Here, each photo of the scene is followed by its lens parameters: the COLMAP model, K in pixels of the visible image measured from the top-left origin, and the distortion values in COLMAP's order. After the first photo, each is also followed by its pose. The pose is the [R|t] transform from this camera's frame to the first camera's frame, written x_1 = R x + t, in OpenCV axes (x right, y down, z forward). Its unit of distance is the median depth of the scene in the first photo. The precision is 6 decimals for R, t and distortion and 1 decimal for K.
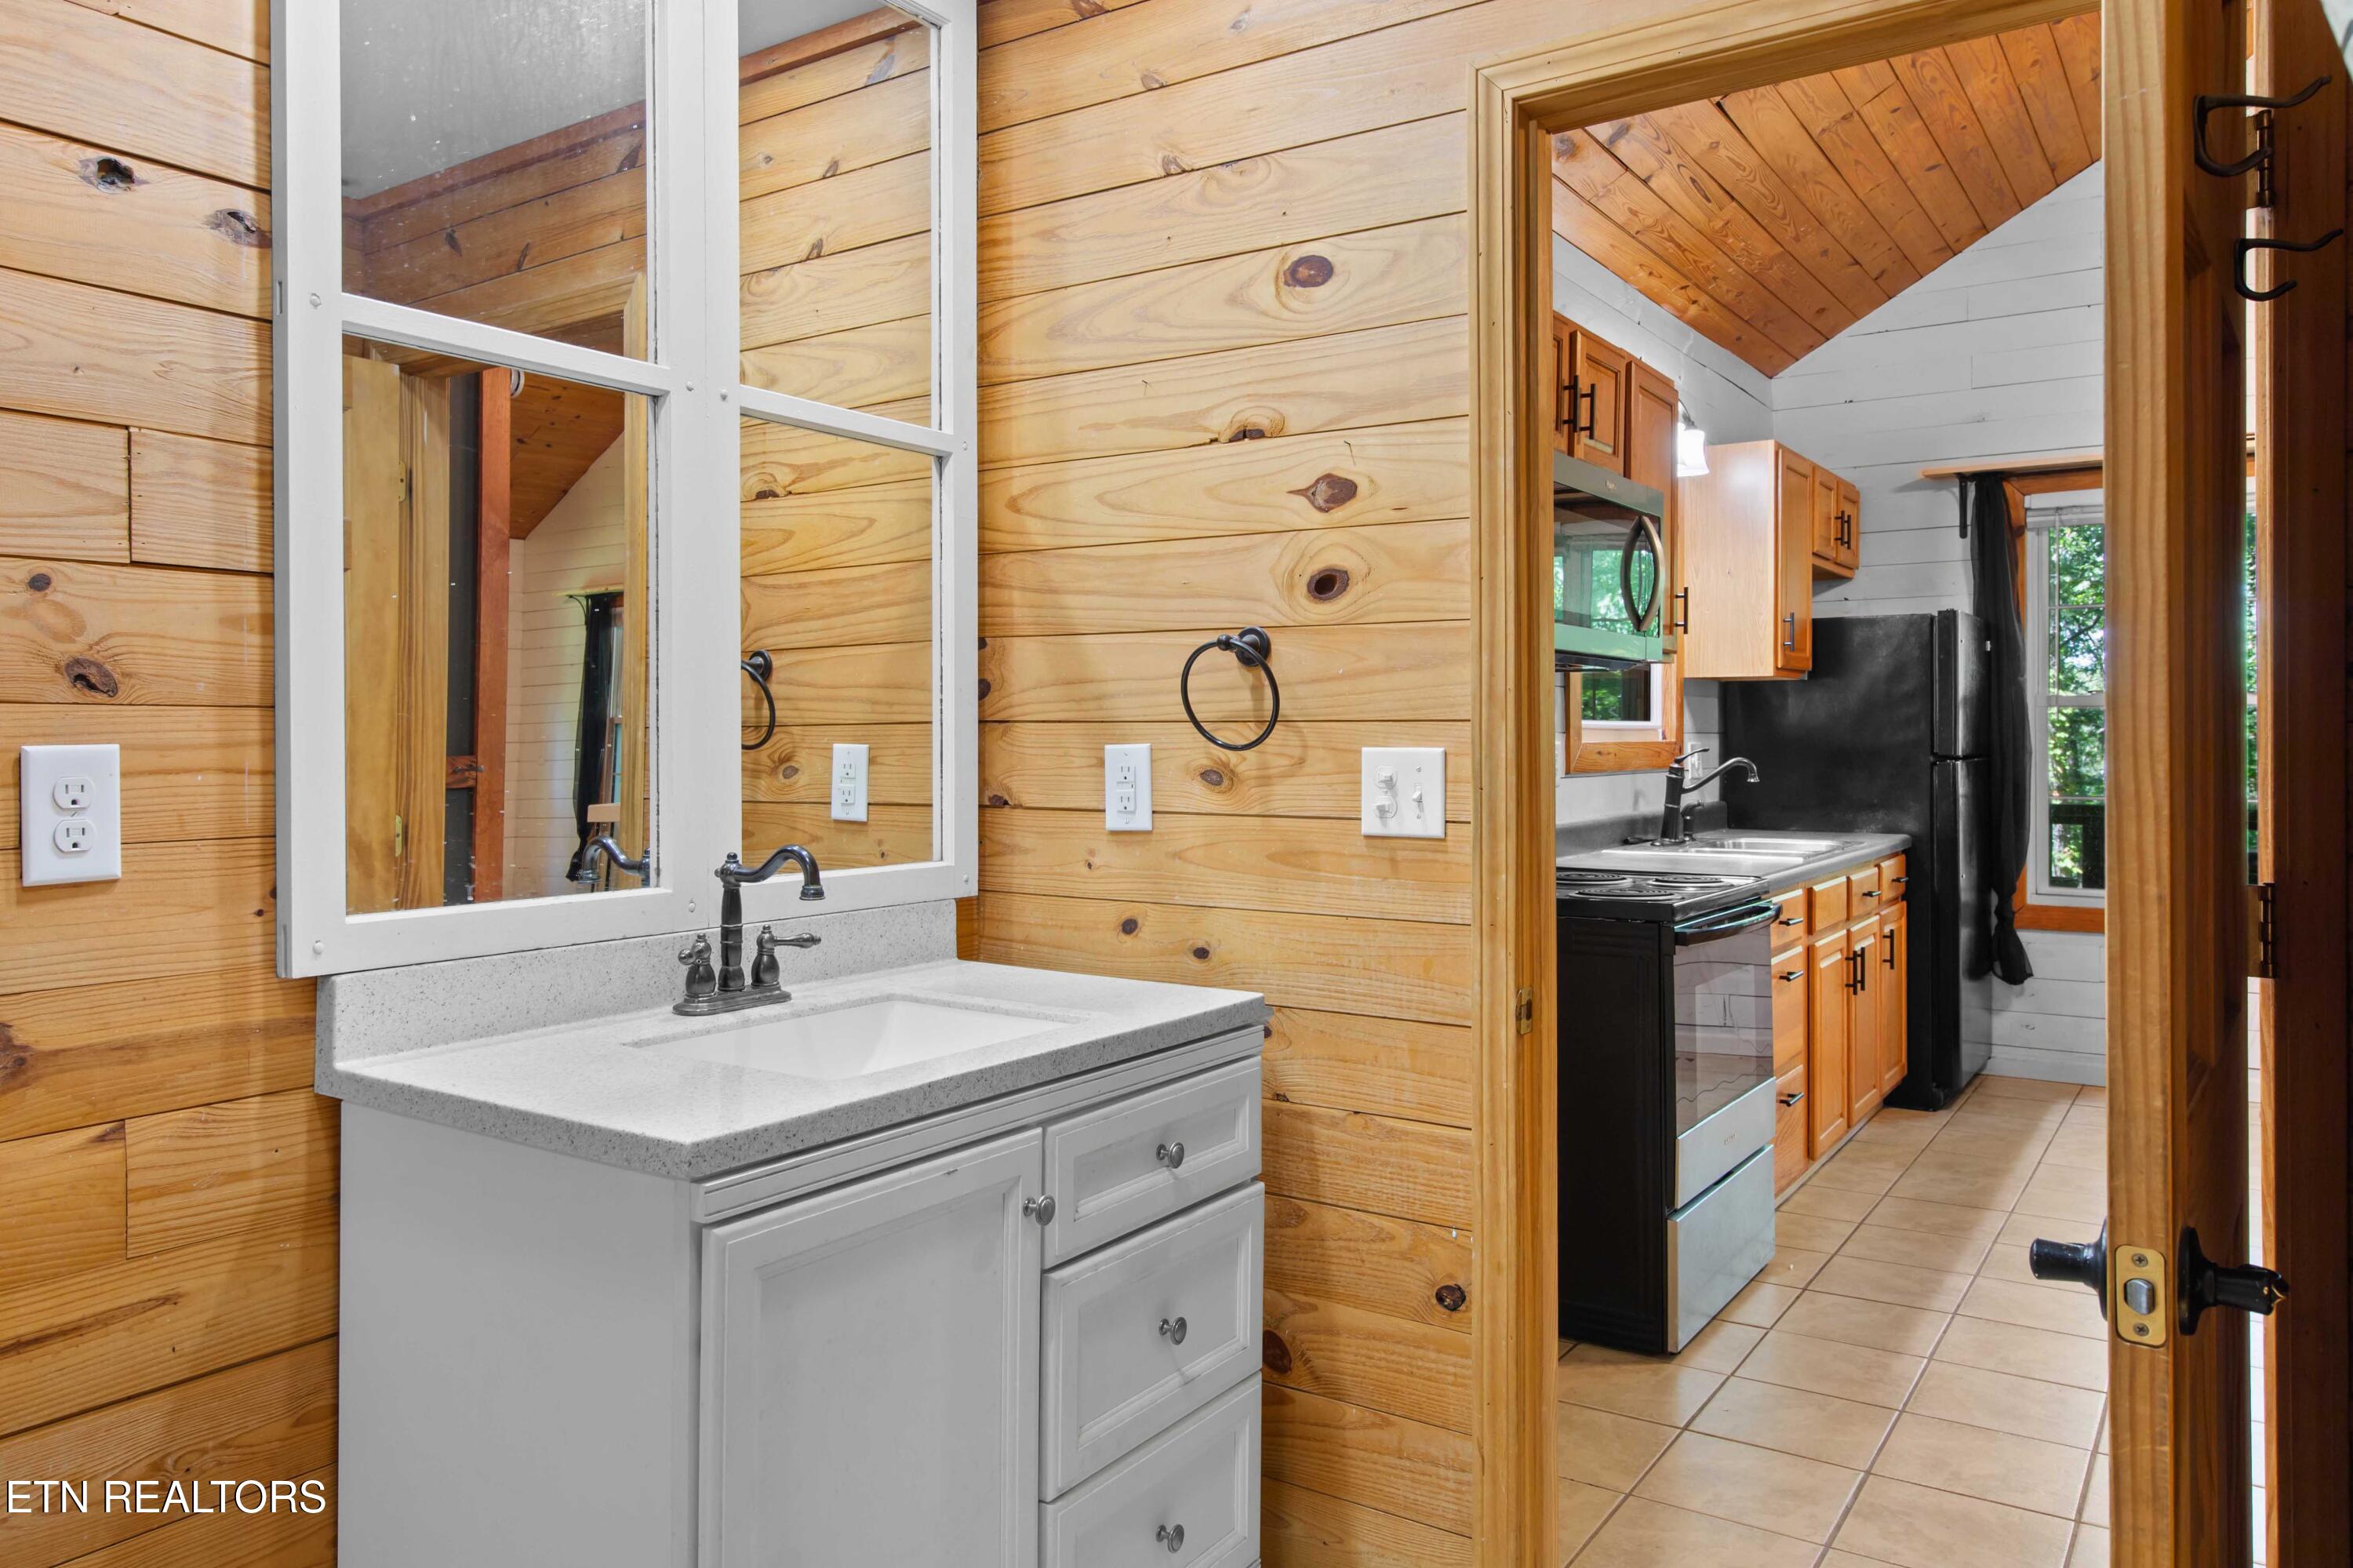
lens RADIAL K [[1626.2, 0, 1191.3], [0, 1626.2, 737.3], [0, 0, 1]] dist [0.004829, -0.000930]
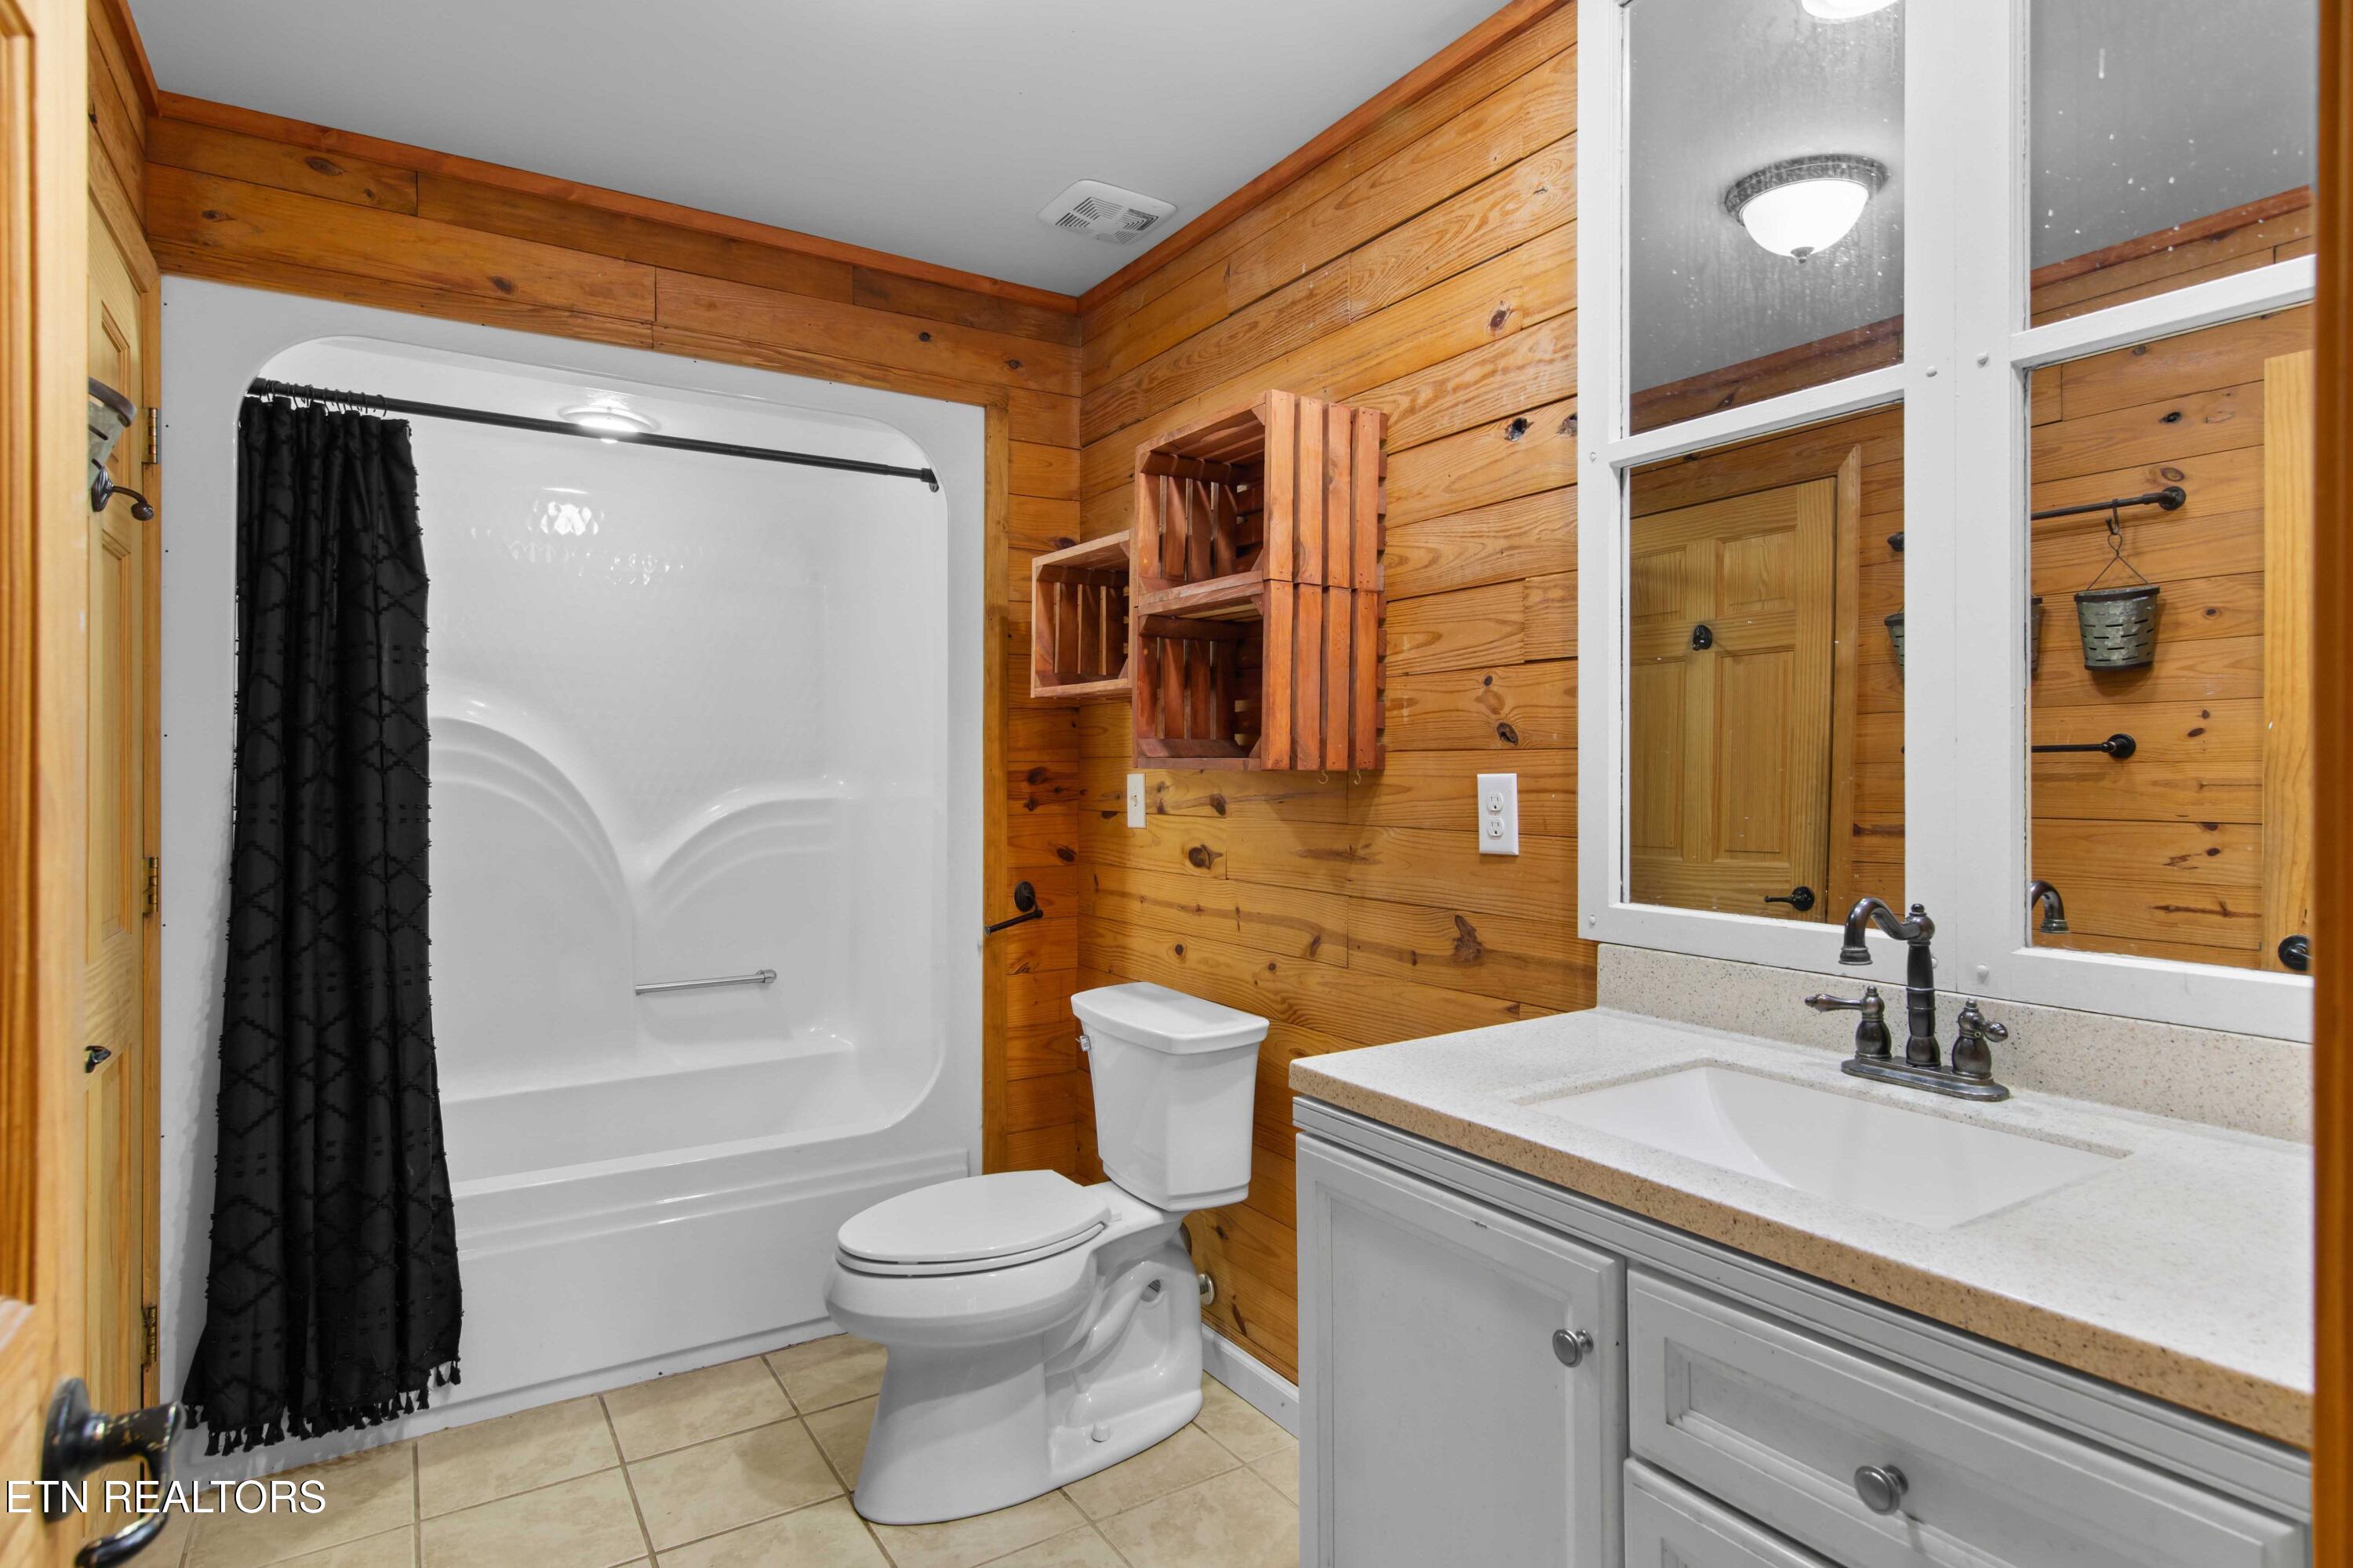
lens RADIAL K [[1221.6, 0, 1179.9], [0, 1221.6, 768.5], [0, 0, 1]] dist [0.002469, 0.000318]
pose [[-0.393018, 0.003792, -0.919523, 0.592365], [0.005476, 0.999983, 0.001783, -0.004754], [0.919514, -0.004334, -0.393032, 1.135457]]
